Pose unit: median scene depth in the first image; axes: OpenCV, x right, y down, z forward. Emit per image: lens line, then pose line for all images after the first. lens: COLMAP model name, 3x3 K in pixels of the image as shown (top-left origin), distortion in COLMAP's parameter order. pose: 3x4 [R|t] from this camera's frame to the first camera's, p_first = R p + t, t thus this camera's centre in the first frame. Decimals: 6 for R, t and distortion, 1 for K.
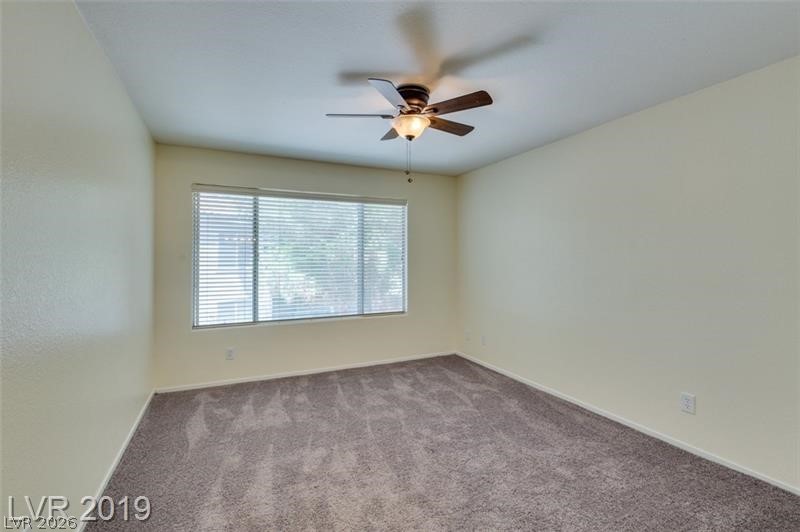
lens RADIAL K [[358.2, 0, 404.0], [0, 358.2, 259.6], [0, 0, 1]] dist [0.004395, -0.000020]
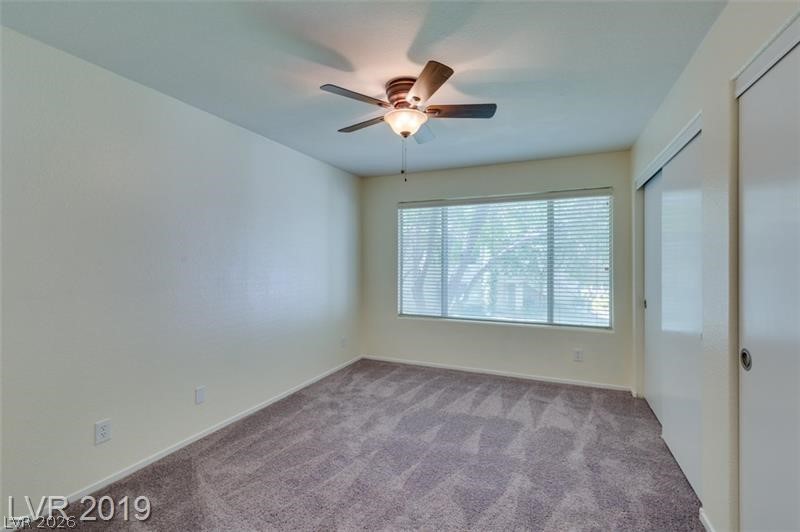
lens RADIAL K [[358.2, 0, 416.5], [0, 358.2, 270.6], [0, 0, 1]] dist [0.004395, -0.000020]
pose [[0.662450, 0.015576, -0.748944, 0.398575], [-0.000121, 0.999786, 0.020685, 0.003374], [0.749106, -0.013612, 0.662310, 0.190577]]
